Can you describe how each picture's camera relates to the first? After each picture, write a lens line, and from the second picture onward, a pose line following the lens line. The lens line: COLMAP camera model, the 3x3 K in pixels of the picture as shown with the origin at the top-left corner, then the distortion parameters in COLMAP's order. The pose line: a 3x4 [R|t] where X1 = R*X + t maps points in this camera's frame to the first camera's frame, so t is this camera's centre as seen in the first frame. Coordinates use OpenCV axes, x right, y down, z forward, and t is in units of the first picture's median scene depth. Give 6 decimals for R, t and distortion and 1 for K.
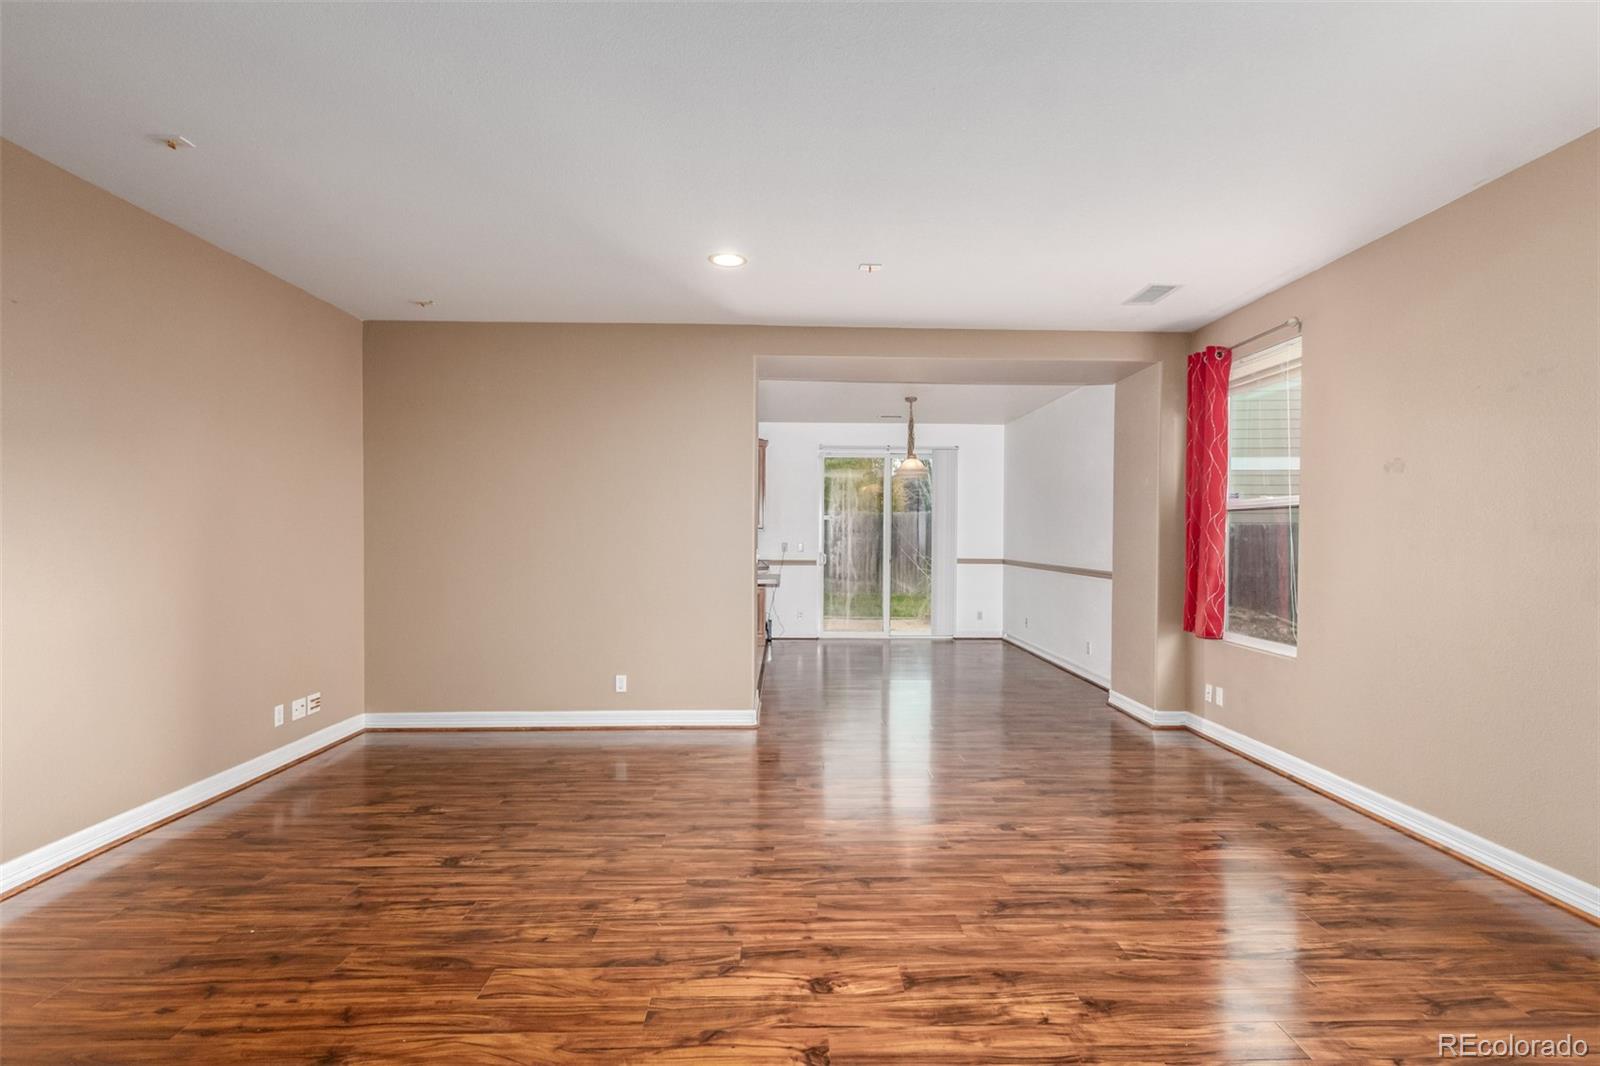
lens RADIAL K [[736.6, 0, 805.6], [0, 736.6, 554.6], [0, 0, 1]] dist [0.004089, 0.000032]
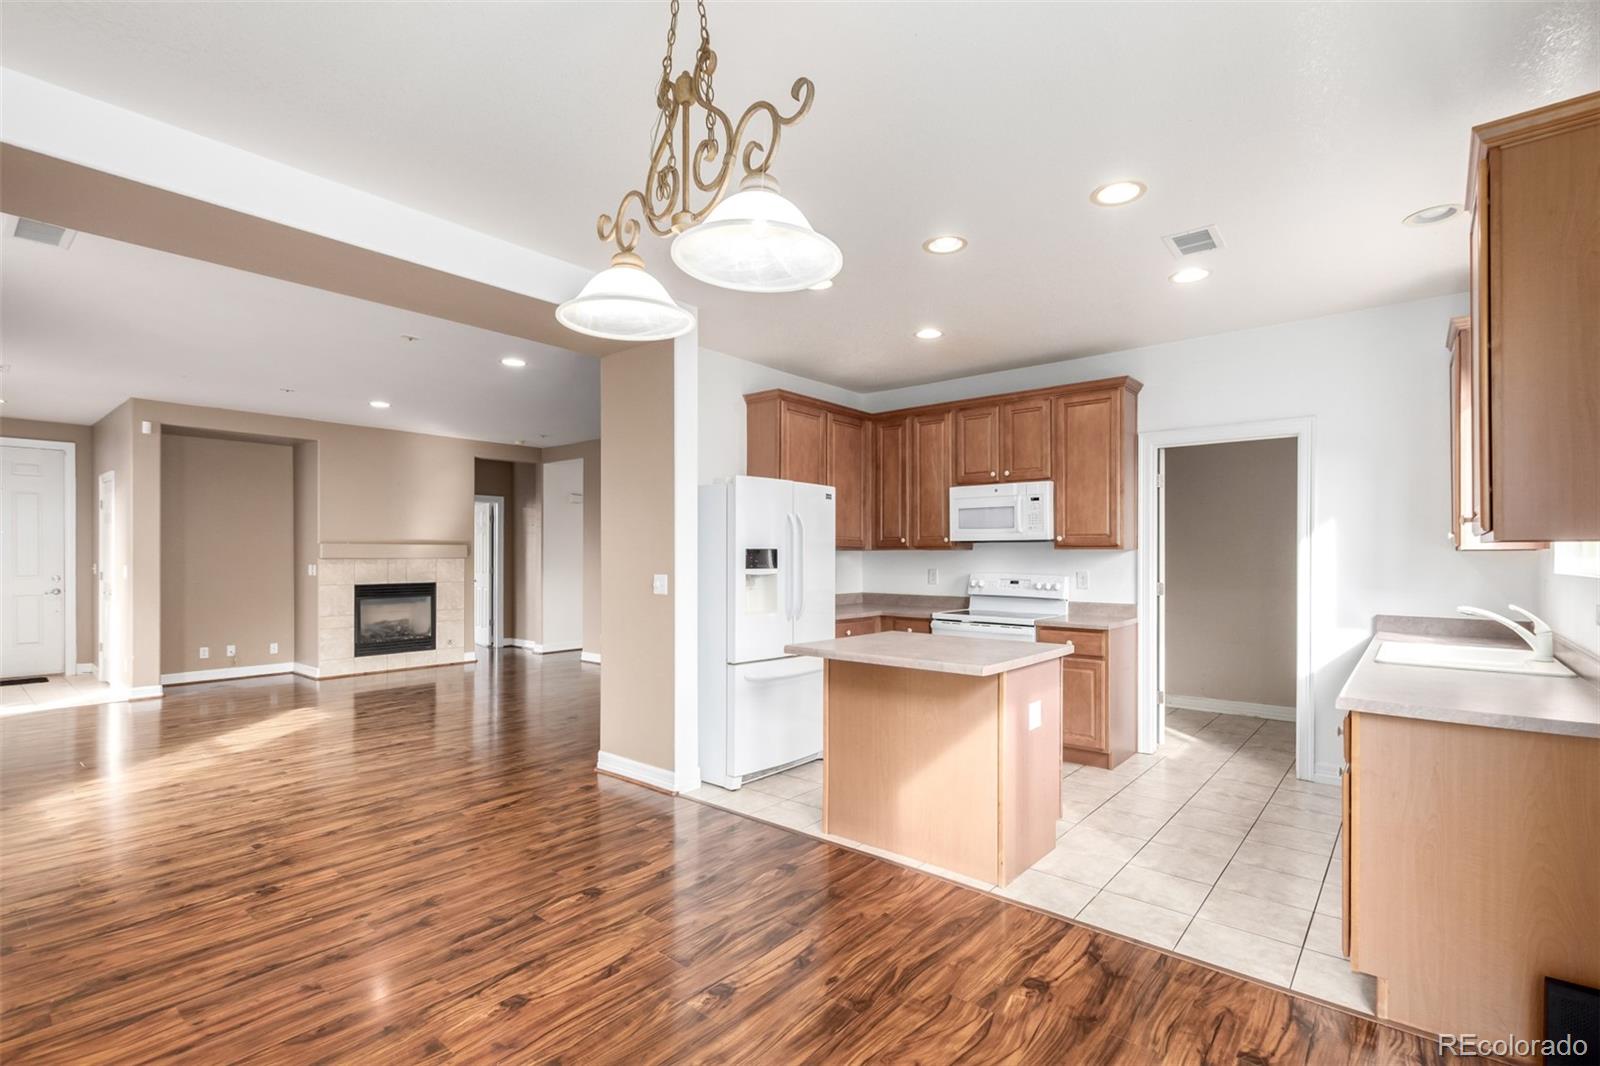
lens RADIAL K [[736.6, 0, 805.6], [0, 736.6, 554.6], [0, 0, 1]] dist [0.004089, 0.000032]
pose [[-0.662547, -0.005672, -0.748998, 0.865721], [-0.024264, 0.999609, 0.013894, -0.094152], [0.748627, 0.027379, -0.662426, 3.500813]]
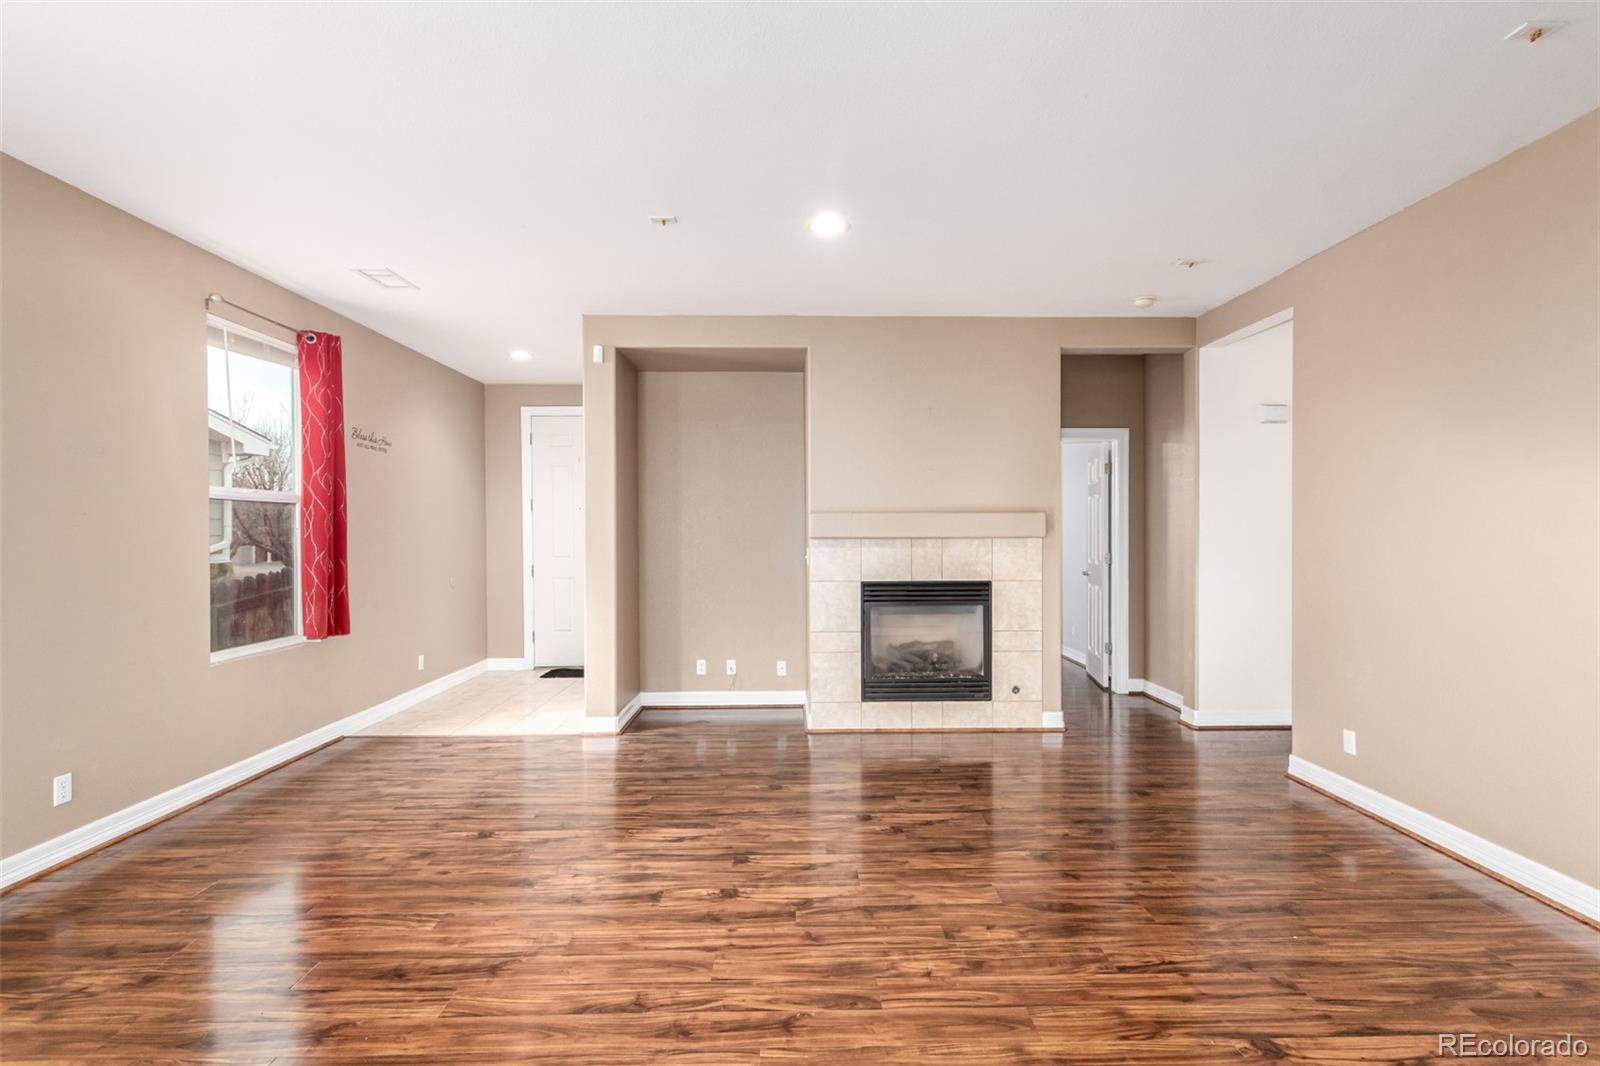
lens RADIAL K [[748.2, 0, 808.8], [0, 748.2, 535.6], [0, 0, 1]] dist [0.007529, -0.000255]
pose [[-0.999984, -0.001420, 0.005445, -0.101158], [-0.001257, 0.999552, 0.029917, -0.050534], [-0.005485, 0.029910, -0.999538, 1.888372]]
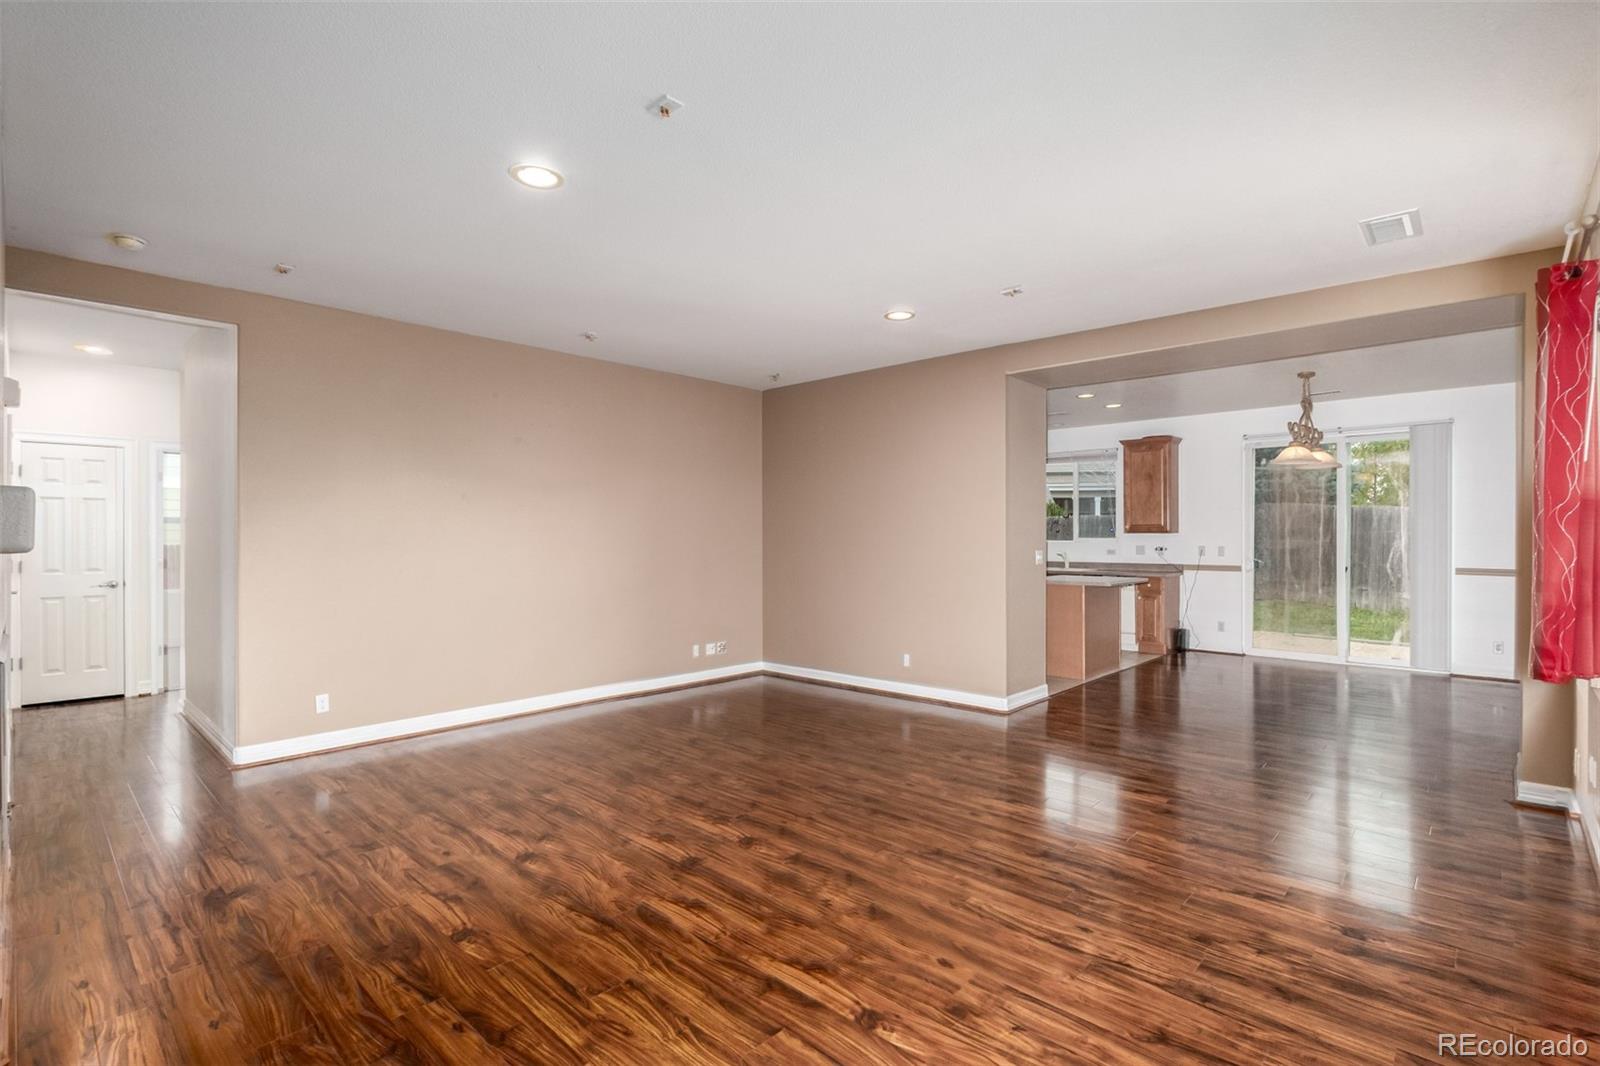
lens RADIAL K [[736.4, 0, 805.4], [0, 736.4, 544.9], [0, 0, 1]] dist [0.000851, -0.000082]
pose [[0.712076, -0.001134, -0.702102, 0.958534], [-0.012684, 0.999815, -0.014480, 0.007333], [0.701988, 0.019217, 0.711929, 0.013530]]
